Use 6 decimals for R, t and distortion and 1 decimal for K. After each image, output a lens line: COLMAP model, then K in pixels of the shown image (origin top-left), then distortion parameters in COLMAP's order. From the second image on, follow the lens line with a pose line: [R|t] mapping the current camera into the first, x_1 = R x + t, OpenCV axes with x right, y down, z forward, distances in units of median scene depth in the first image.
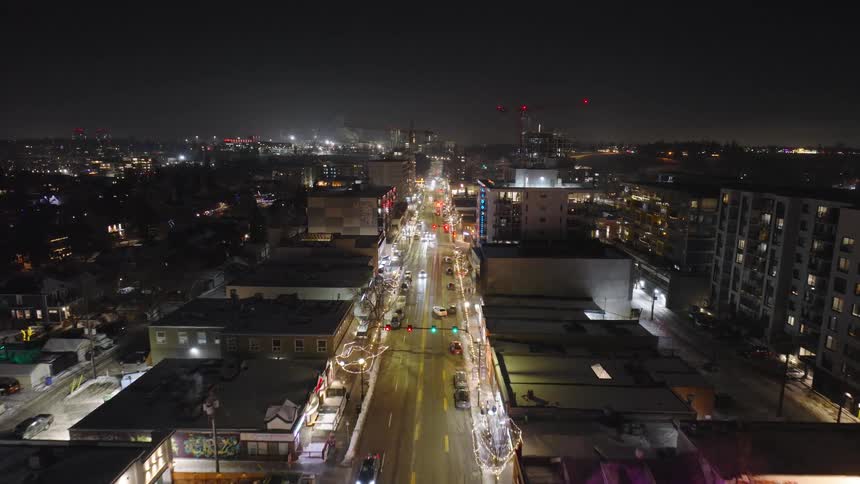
lens RADIAL K [[471.7, 0, 431.6], [0, 471.7, 238.0], [0, 0, 1]] dist [-0.002914, -0.000342]
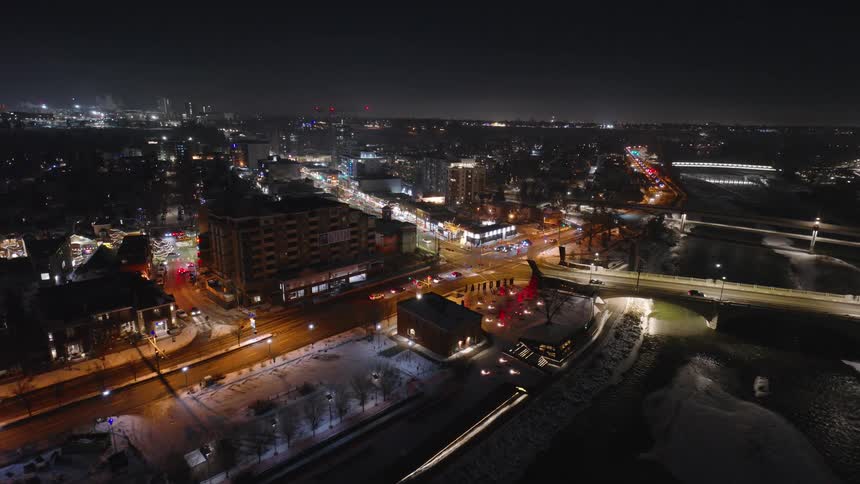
lens RADIAL K [[471.7, 0, 431.6], [0, 471.7, 238.0], [0, 0, 1]] dist [-0.002914, -0.000342]
pose [[0.880271, -0.106506, 0.462364, -0.121868], [0.073389, 0.993316, 0.089090, 0.022154], [-0.468762, -0.044491, 0.882203, -0.258556]]
